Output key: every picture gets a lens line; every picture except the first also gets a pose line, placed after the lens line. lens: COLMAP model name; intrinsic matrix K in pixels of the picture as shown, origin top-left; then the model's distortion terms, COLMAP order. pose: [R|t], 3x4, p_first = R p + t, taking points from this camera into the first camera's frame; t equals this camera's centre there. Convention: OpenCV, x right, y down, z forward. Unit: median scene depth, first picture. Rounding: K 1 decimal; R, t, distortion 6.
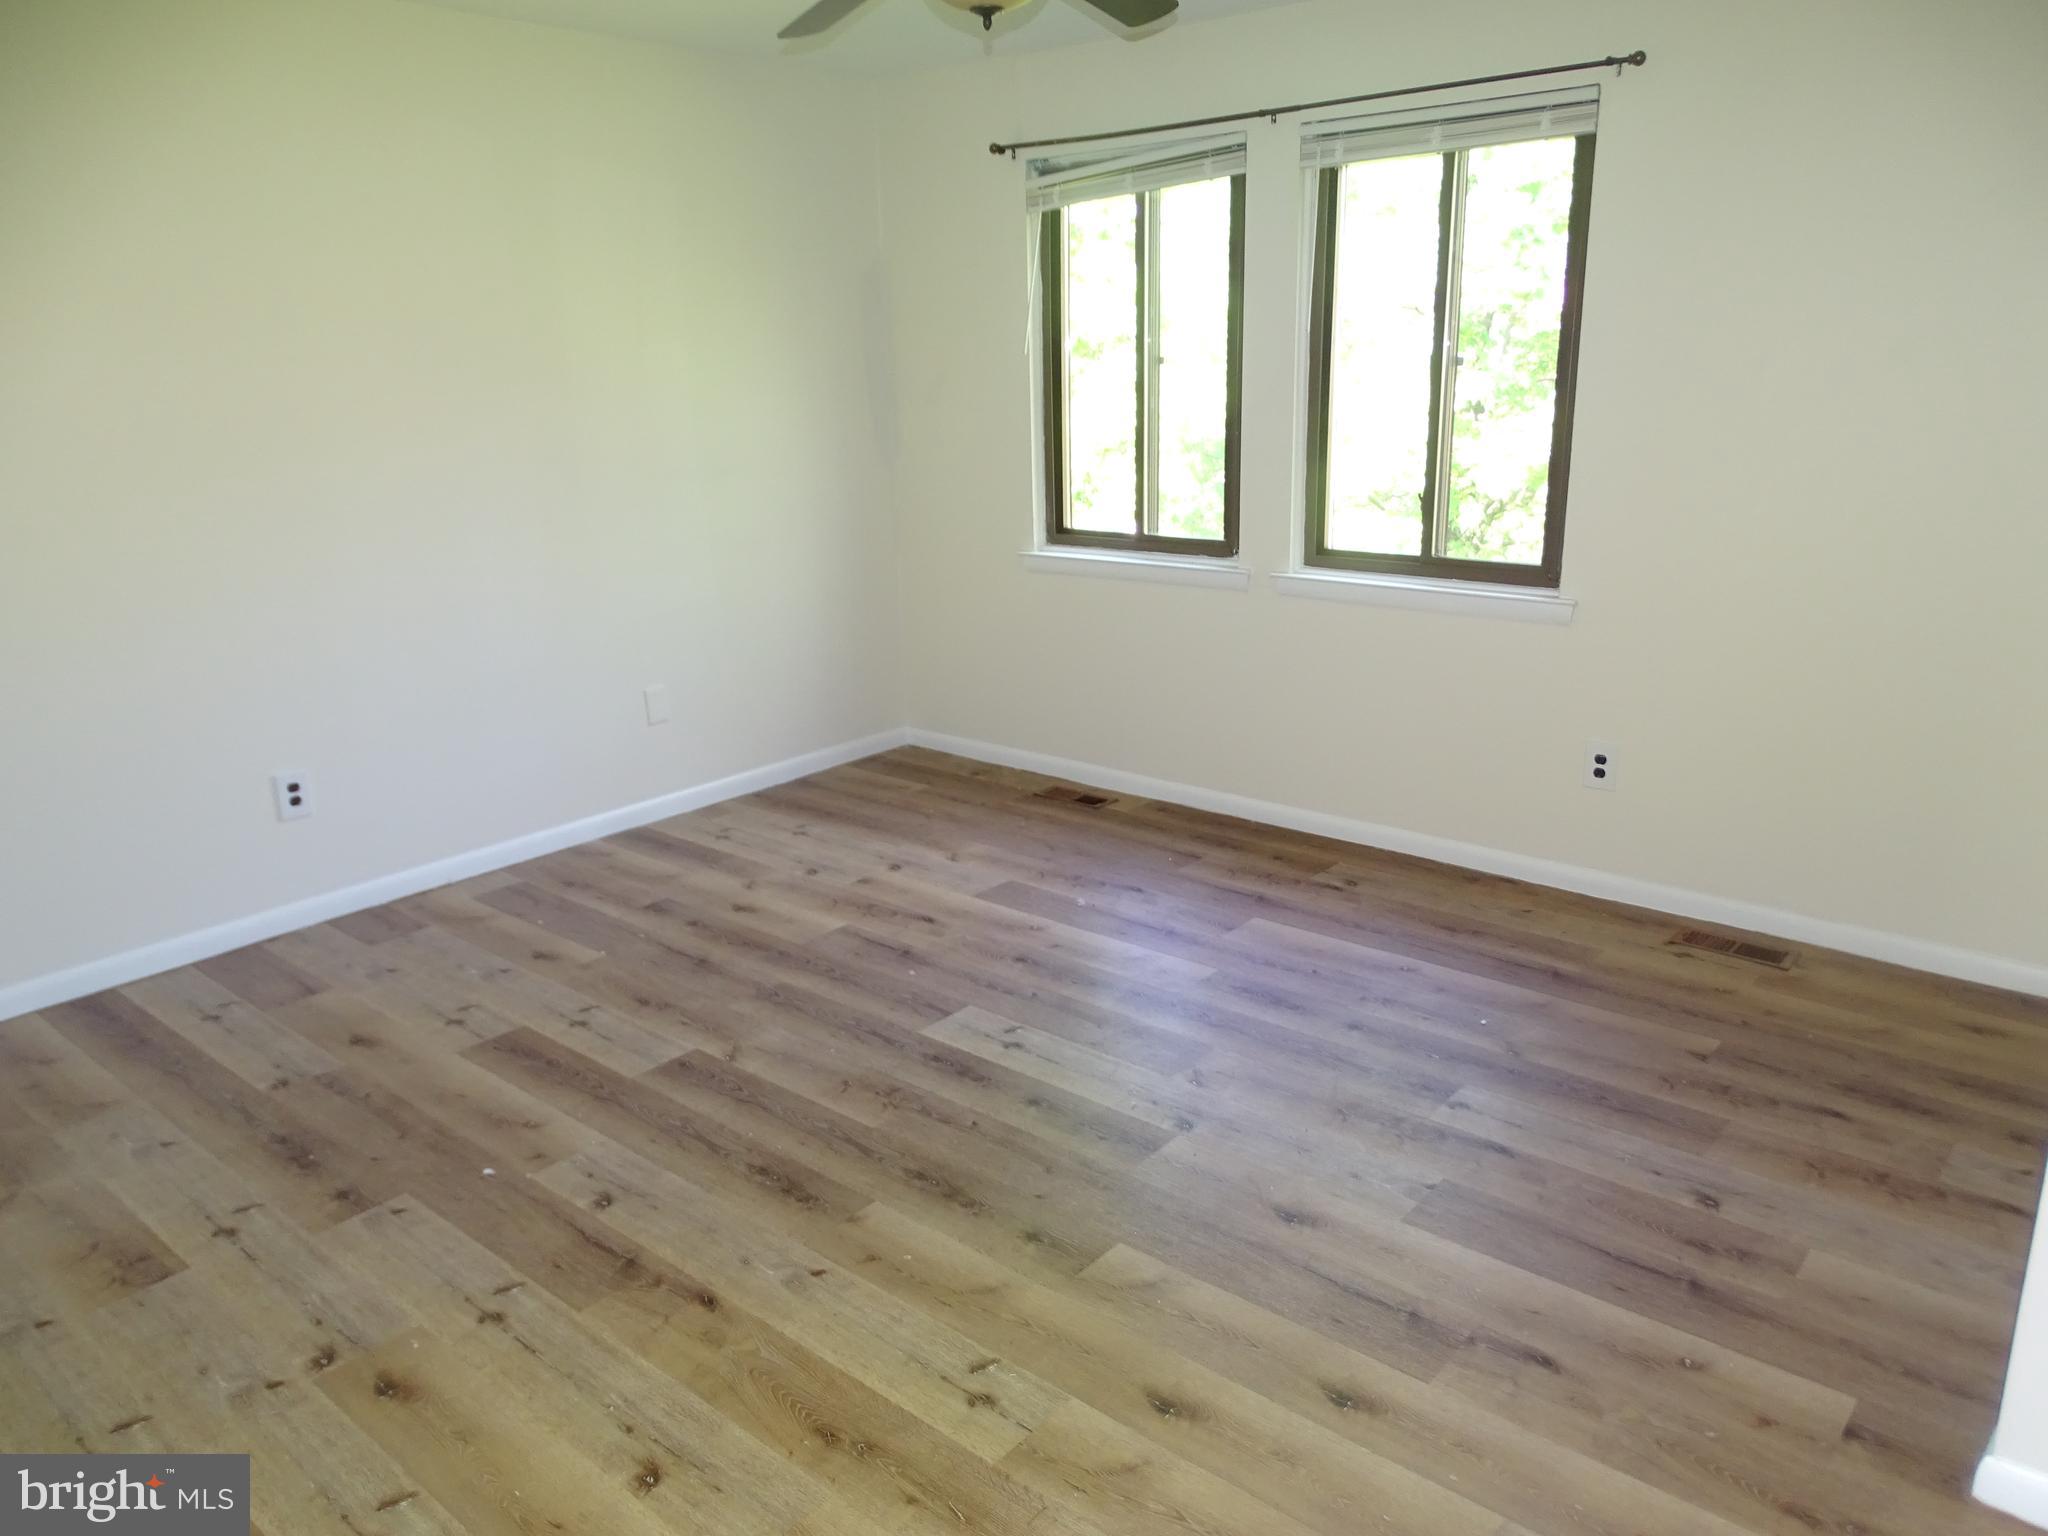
lens RADIAL K [[1435.5, 0, 1025.9], [0, 1435.5, 769.2], [0, 0, 1]] dist [-0.002292, -0.007867]
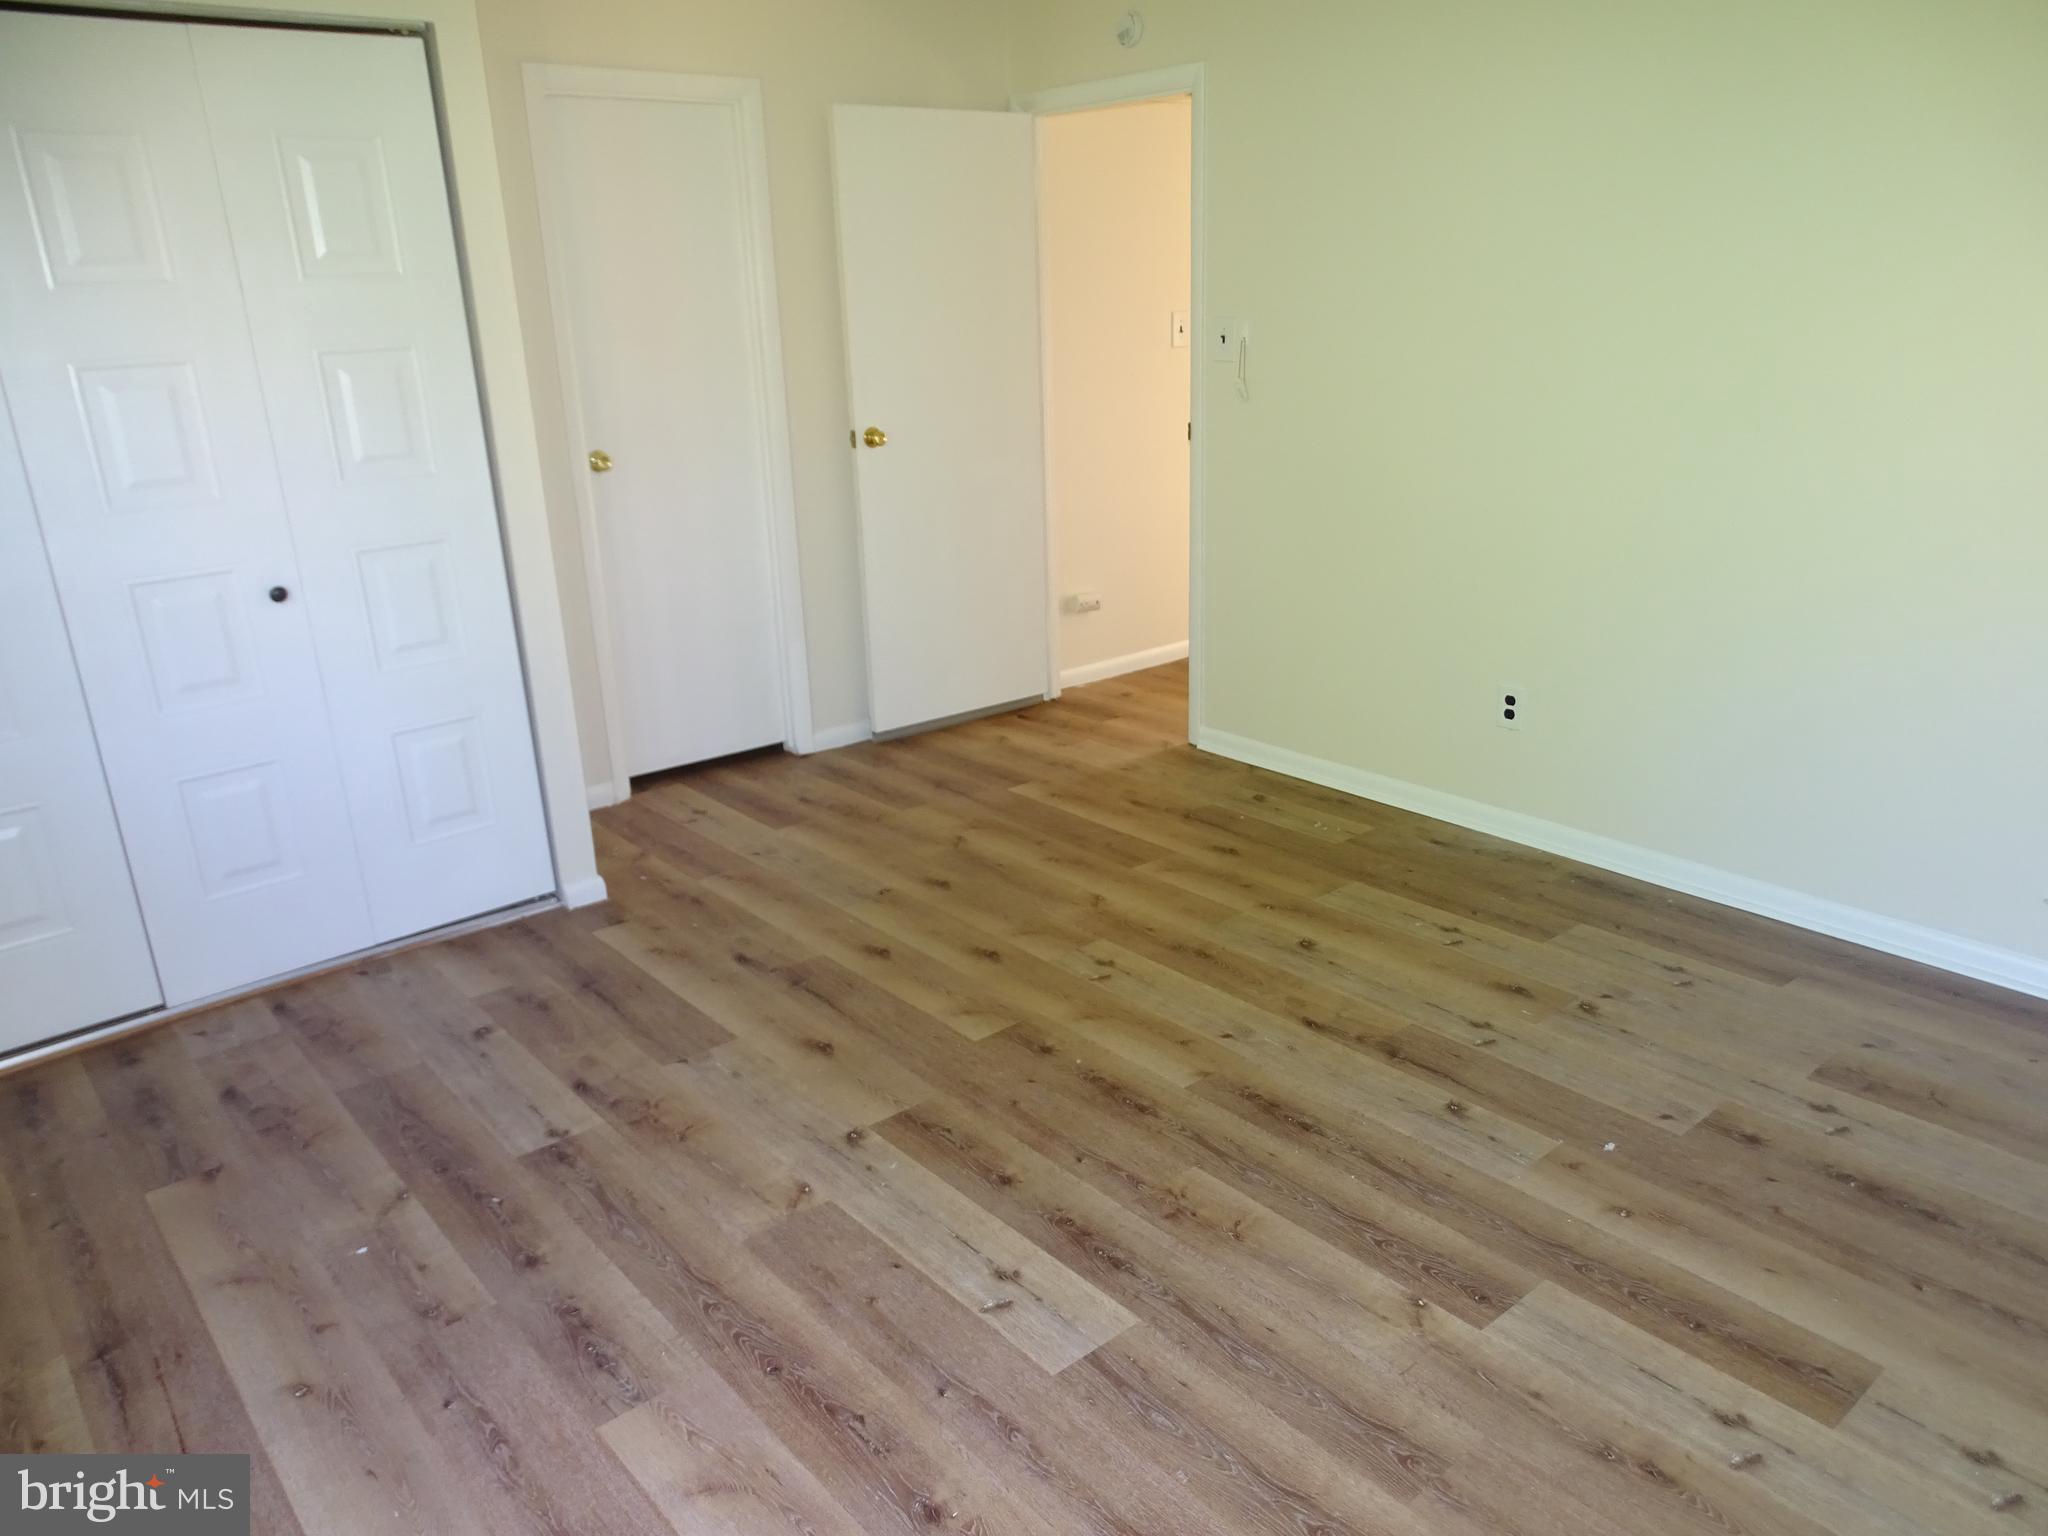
lens RADIAL K [[1435.5, 0, 1026.7], [0, 1435.5, 769.4], [0, 0, 1]] dist [-0.002292, -0.007867]
pose [[-0.986374, 0.001733, 0.164511, -0.156652], [0.095370, 0.820819, 0.563170, -0.472875], [-0.134058, 0.571185, -0.809800, 1.656047]]
